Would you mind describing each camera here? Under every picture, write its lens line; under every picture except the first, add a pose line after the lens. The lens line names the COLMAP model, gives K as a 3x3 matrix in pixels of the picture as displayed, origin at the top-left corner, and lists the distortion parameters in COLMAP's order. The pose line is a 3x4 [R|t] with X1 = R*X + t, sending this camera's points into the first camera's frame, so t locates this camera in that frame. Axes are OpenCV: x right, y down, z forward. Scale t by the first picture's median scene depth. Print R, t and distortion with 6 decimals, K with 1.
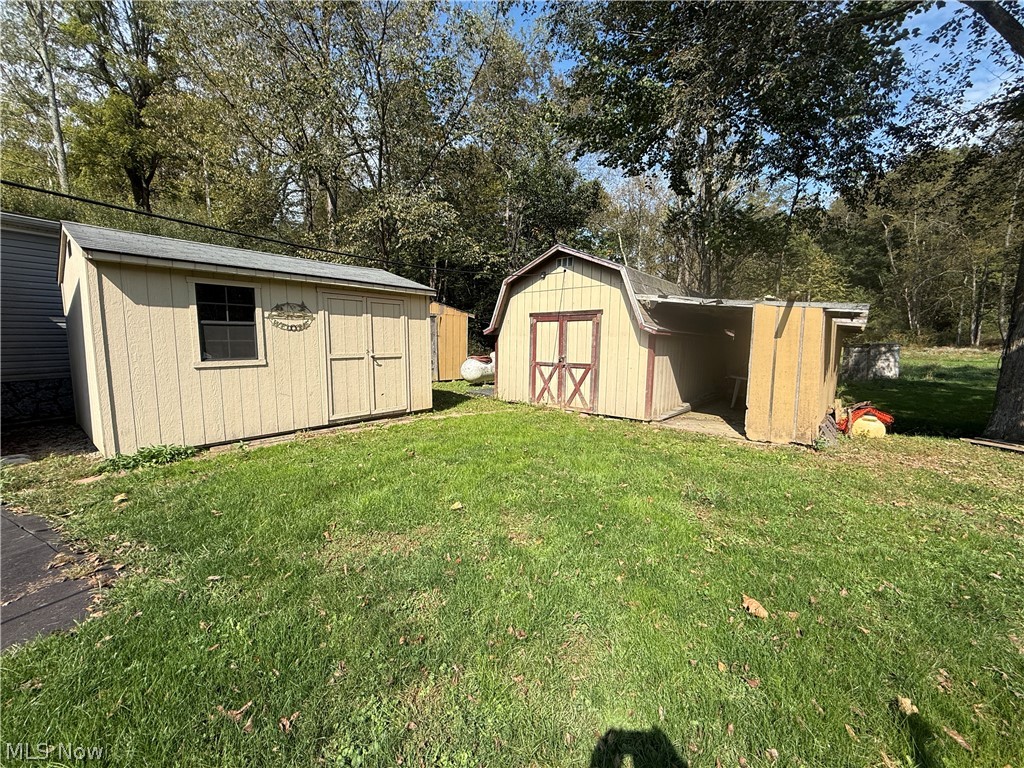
lens RADIAL K [[414.5, 0, 511.6], [0, 414.5, 383.2], [0, 0, 1]] dist [0.000225, 0.000022]
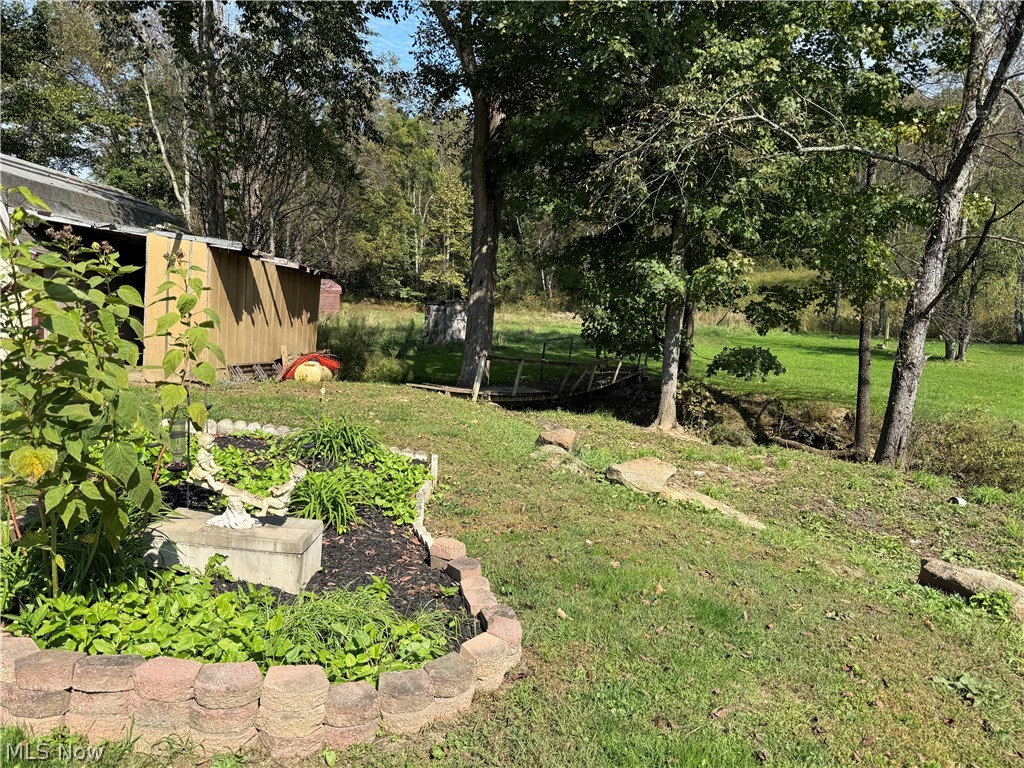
lens RADIAL K [[714.9, 0, 512.3], [0, 714.9, 383.9], [0, 0, 1]] dist [-0.000569, -0.000197]
pose [[0.774161, -0.035046, 0.632018, 0.054180], [0.019417, 0.999311, 0.031629, 0.029338], [-0.632691, -0.012214, 0.774308, -0.200231]]
